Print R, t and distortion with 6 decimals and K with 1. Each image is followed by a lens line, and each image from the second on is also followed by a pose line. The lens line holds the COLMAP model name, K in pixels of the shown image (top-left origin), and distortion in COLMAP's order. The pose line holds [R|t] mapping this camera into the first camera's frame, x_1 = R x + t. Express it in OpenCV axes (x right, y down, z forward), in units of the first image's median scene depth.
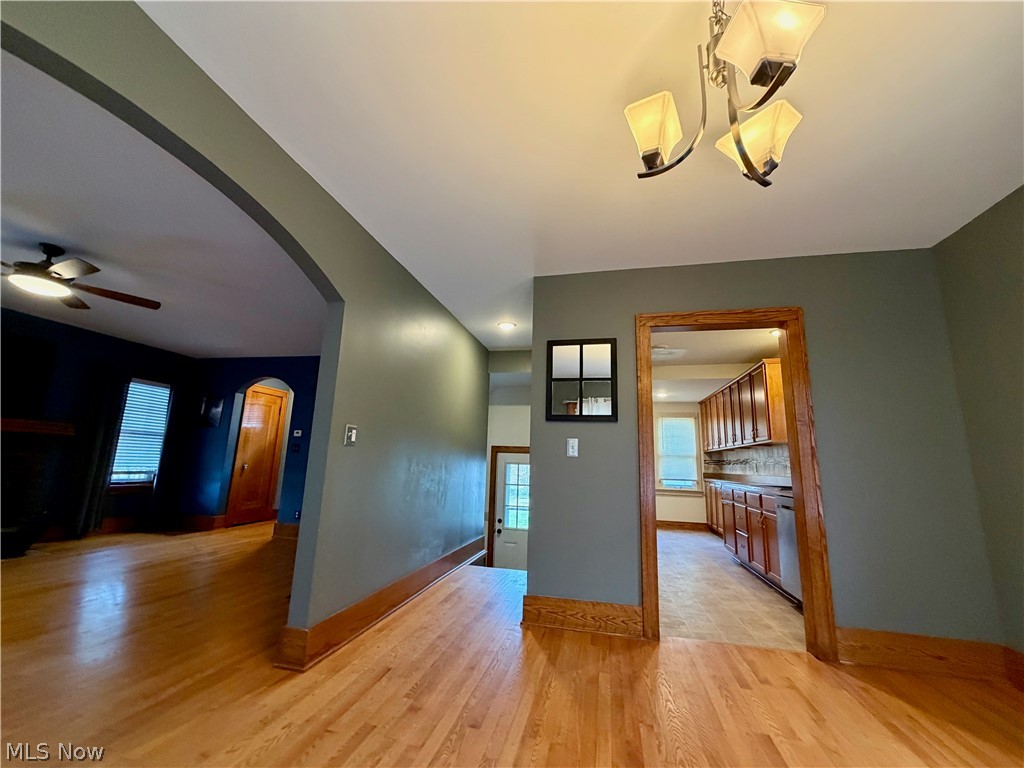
lens RADIAL K [[407.6, 0, 508.5], [0, 407.6, 386.9], [0, 0, 1]] dist [0.000413, -0.000065]
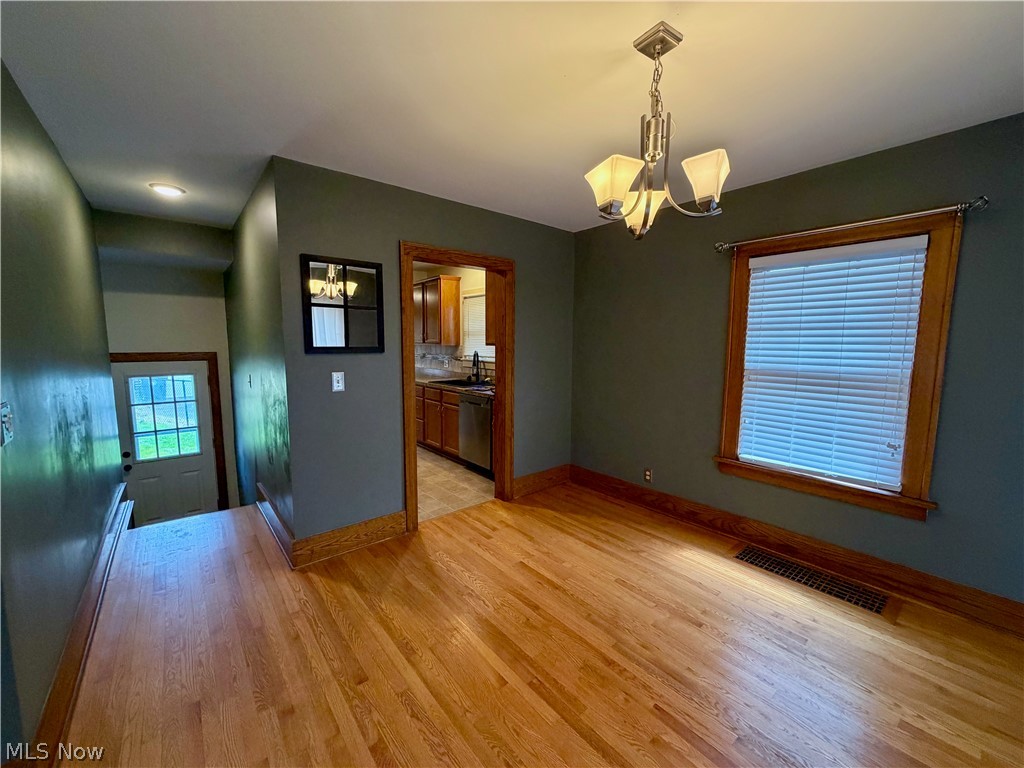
lens RADIAL K [[407.6, 0, 508.5], [0, 407.6, 386.9], [0, 0, 1]] dist [0.000413, -0.000065]
pose [[0.602868, -0.120907, 0.788627, -0.413424], [-0.135526, 0.958567, 0.250564, -0.151962], [-0.786246, -0.257937, 0.561503, 0.207700]]
